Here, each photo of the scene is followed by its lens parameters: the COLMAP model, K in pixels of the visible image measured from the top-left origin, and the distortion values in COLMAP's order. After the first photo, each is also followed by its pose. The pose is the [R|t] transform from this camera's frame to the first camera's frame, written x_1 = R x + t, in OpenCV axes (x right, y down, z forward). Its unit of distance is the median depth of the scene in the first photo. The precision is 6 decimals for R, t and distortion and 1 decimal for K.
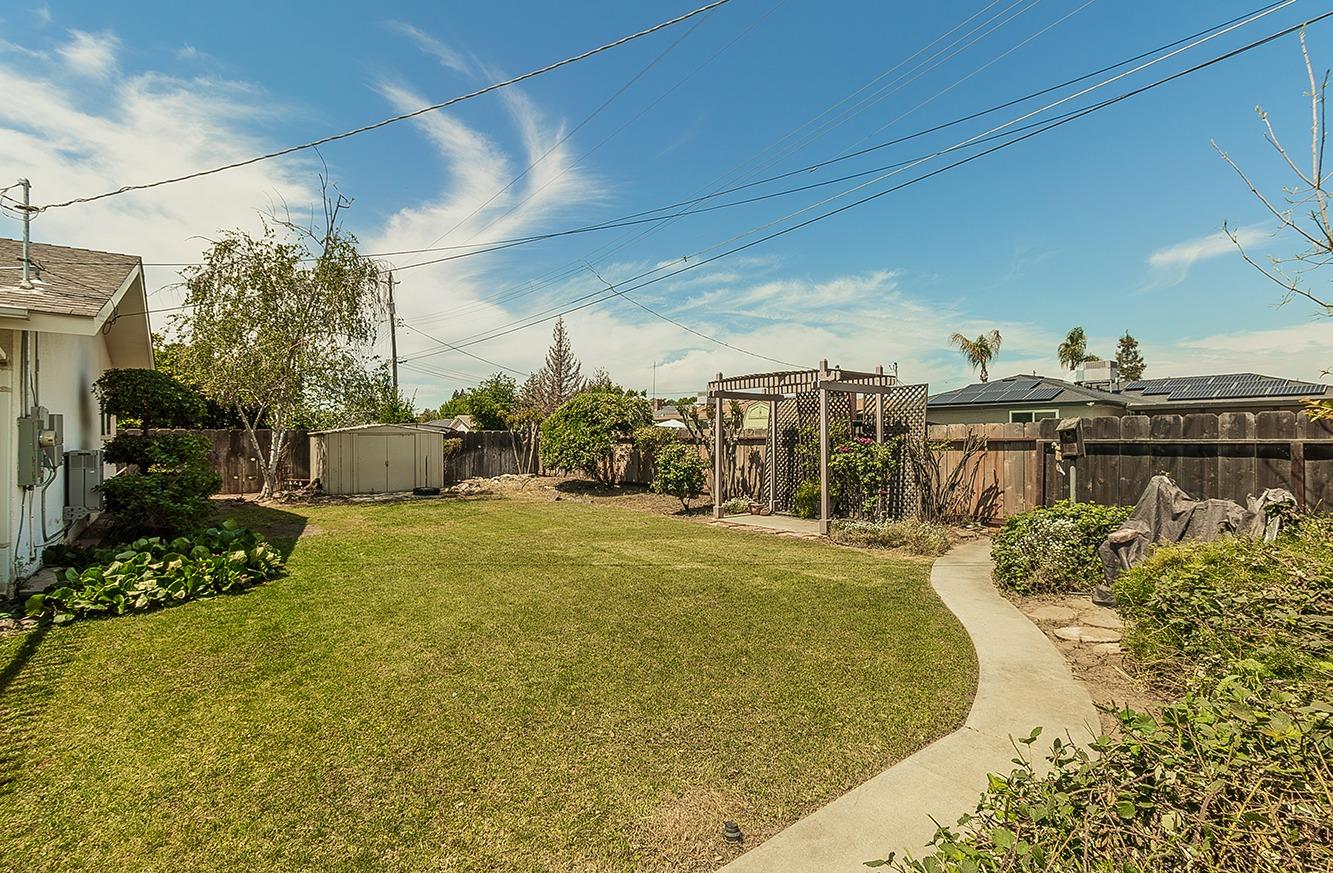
lens RADIAL K [[618.0, 0, 660.1], [0, 618.0, 433.4], [0, 0, 1]] dist [-0.001025, -0.000101]
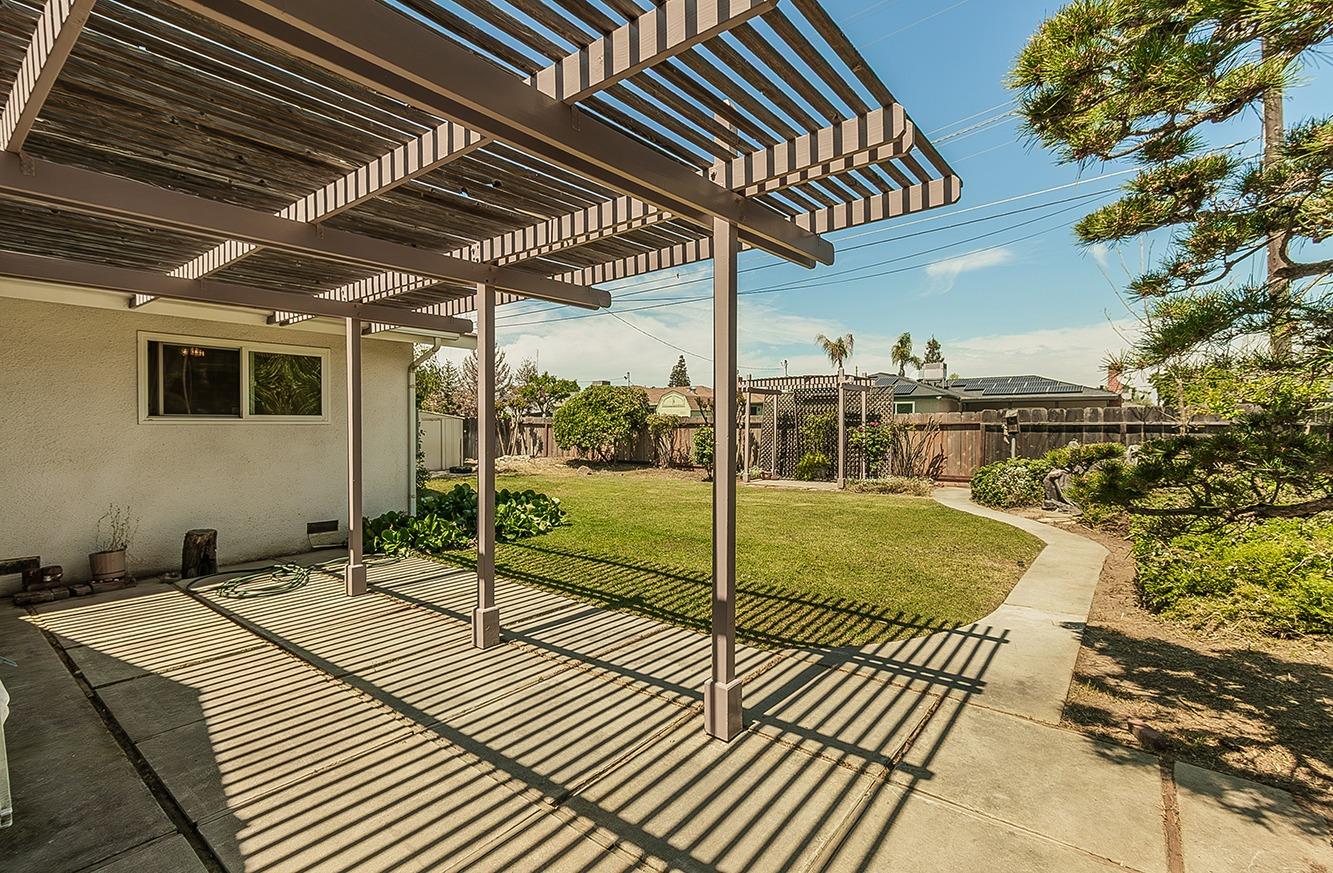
lens RADIAL K [[618.0, 0, 660.1], [0, 618.0, 433.4], [0, 0, 1]] dist [-0.001025, -0.000101]
pose [[0.967709, -0.003924, 0.252041, -0.499651], [-0.001551, 0.999767, 0.021520, 0.002733], [-0.252066, -0.021216, 0.967477, -0.288808]]
